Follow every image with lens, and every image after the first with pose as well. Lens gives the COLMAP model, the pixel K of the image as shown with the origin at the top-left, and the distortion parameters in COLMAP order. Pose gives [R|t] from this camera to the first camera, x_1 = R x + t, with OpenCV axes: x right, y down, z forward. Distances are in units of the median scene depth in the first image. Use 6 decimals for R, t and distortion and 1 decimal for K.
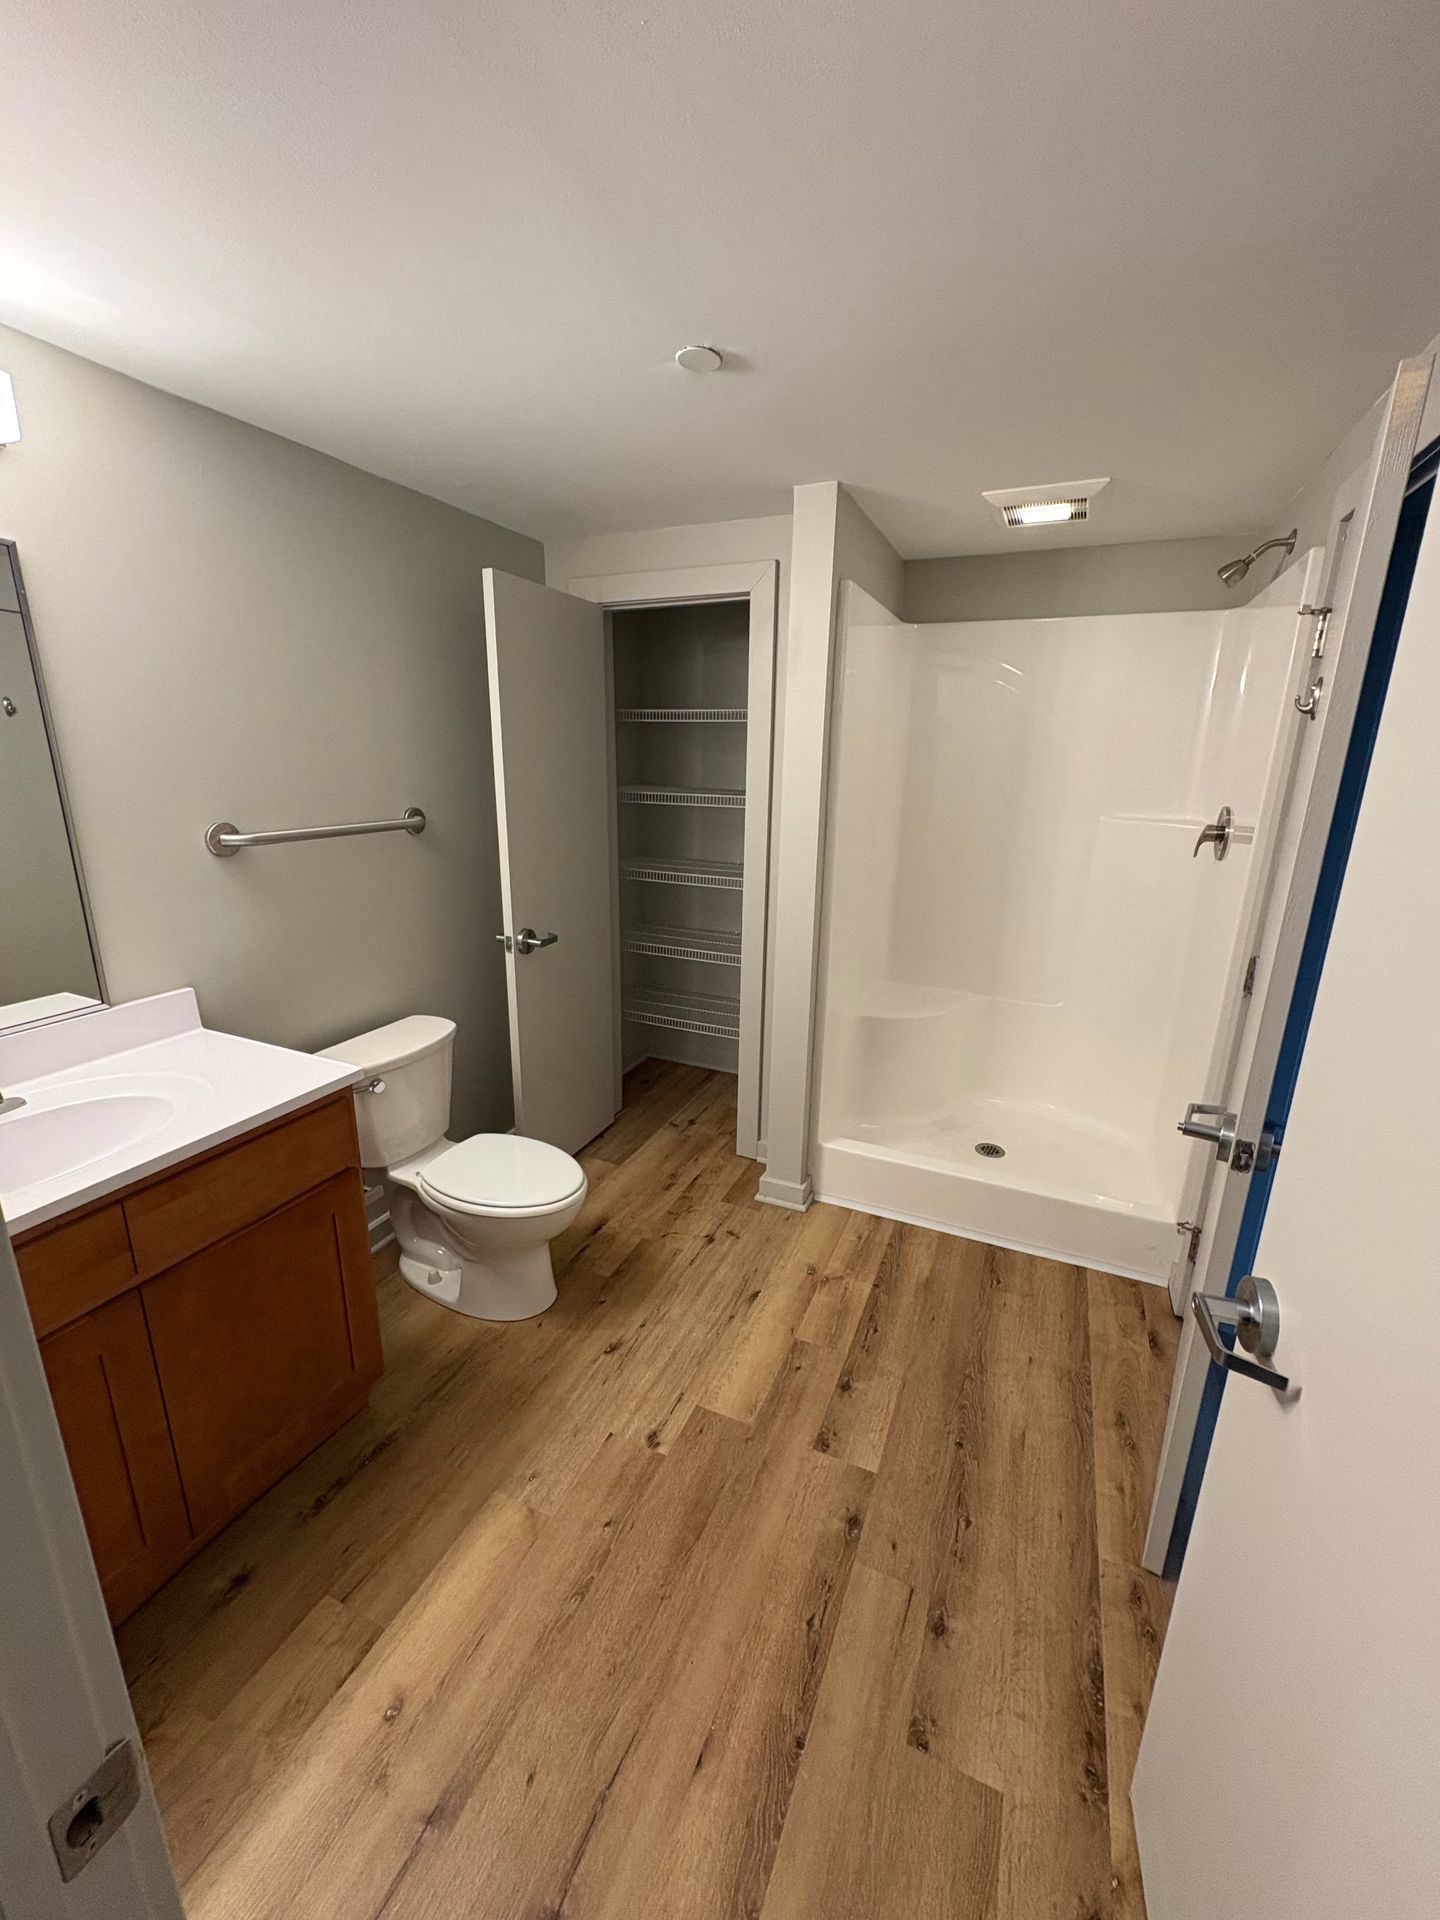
lens RADIAL K [[757.2, 0, 720.0], [0, 757.2, 960.0], [0, 0, 1]] dist [-0.004963, 0.000063]
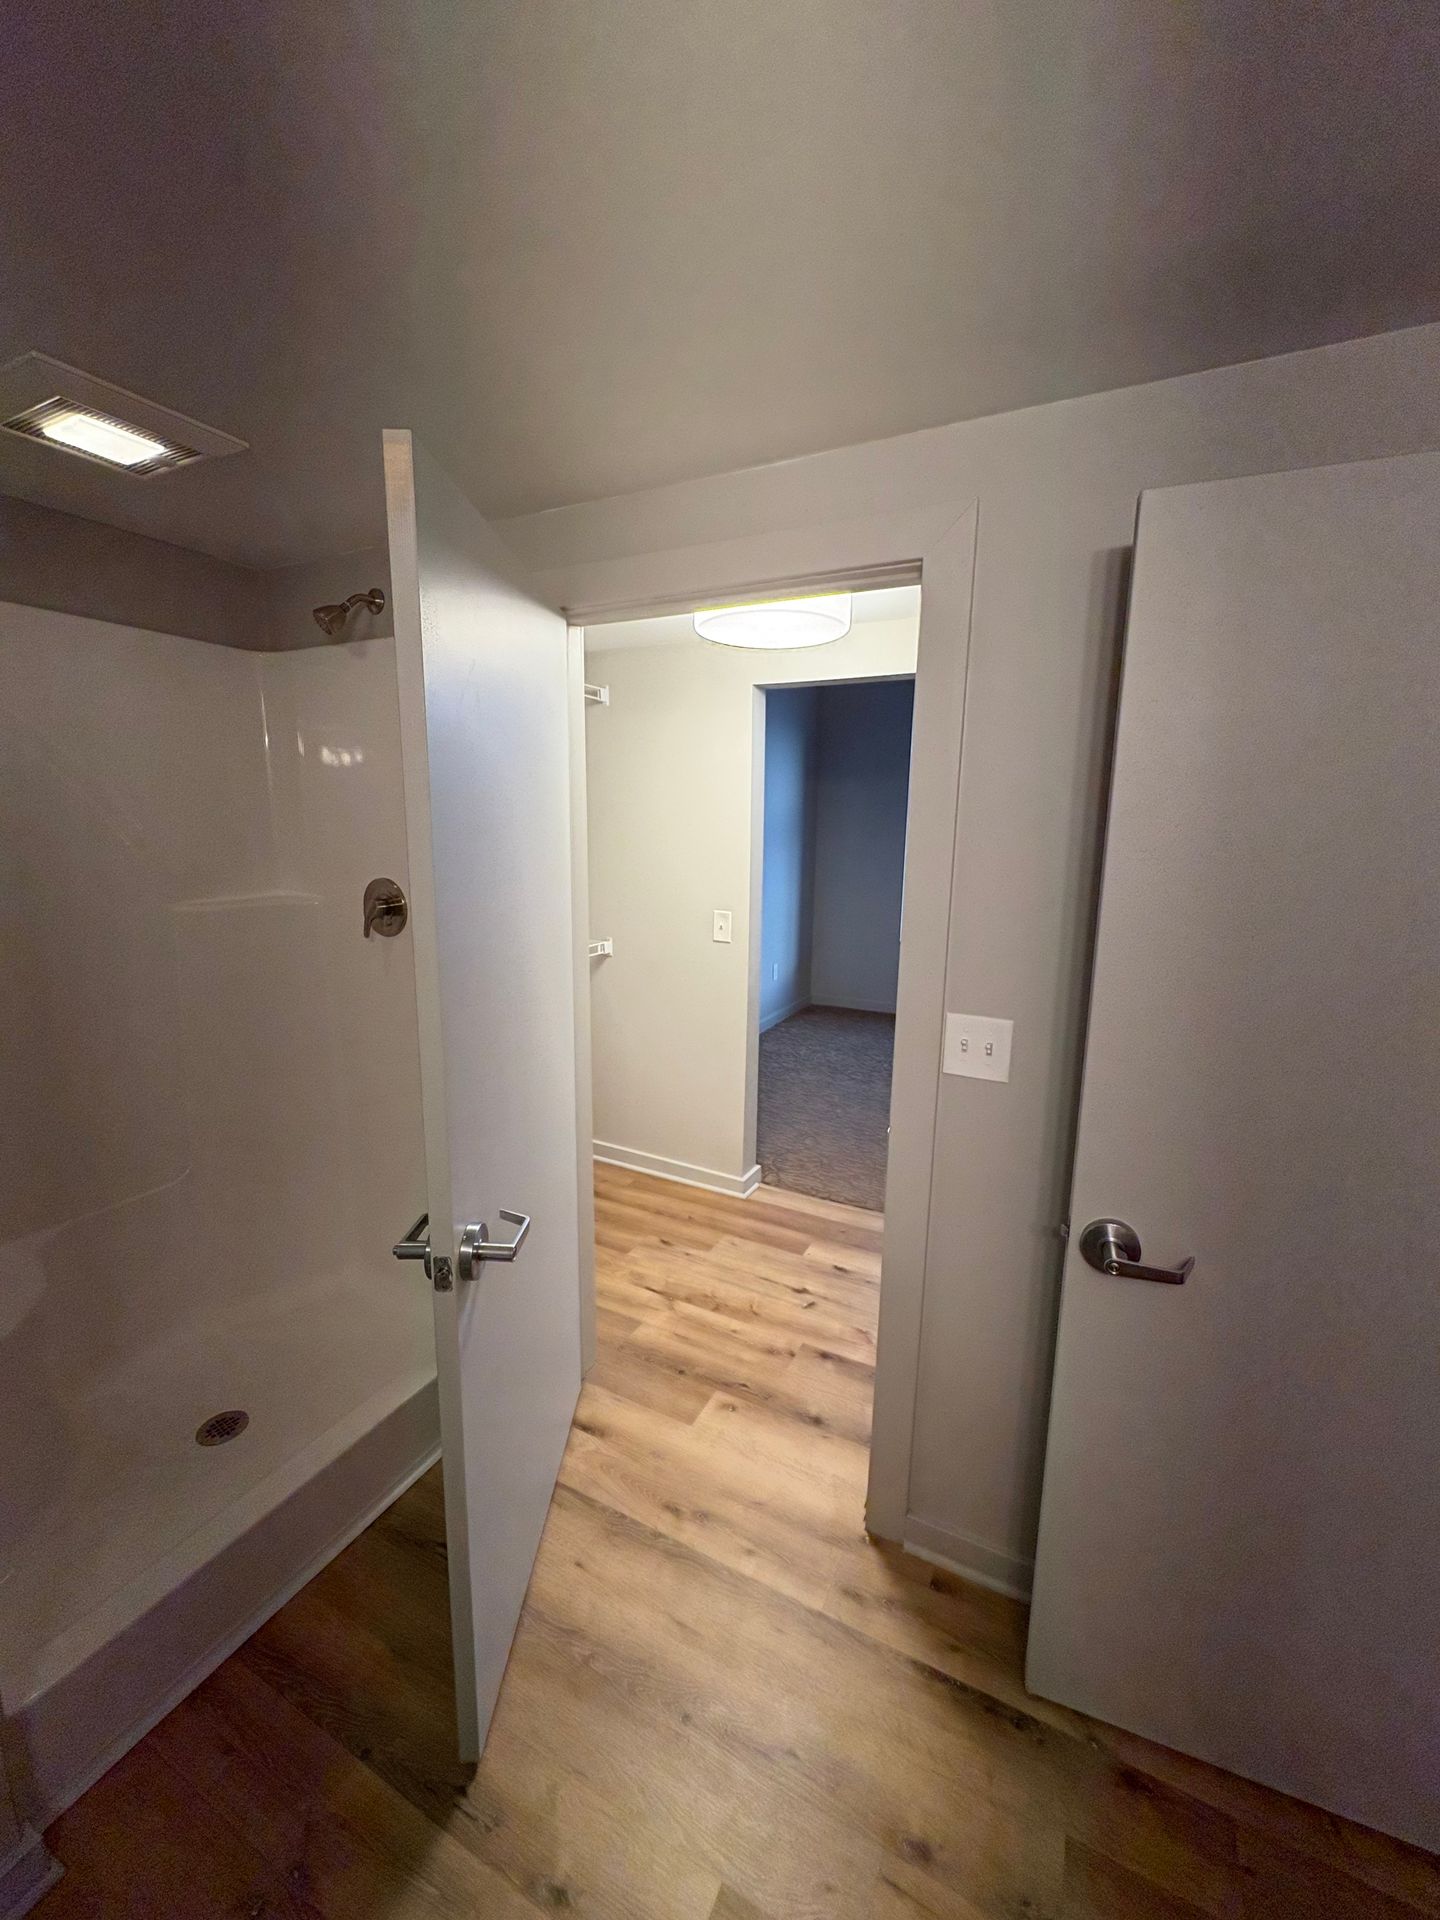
lens RADIAL K [[757.2, 0, 720.0], [0, 757.2, 960.0], [0, 0, 1]] dist [-0.004963, 0.000063]
pose [[0.058793, -0.208169, 0.976324, -0.240566], [0.255638, 0.948544, 0.186852, -0.203590], [-0.964983, 0.238600, 0.108984, 0.617304]]
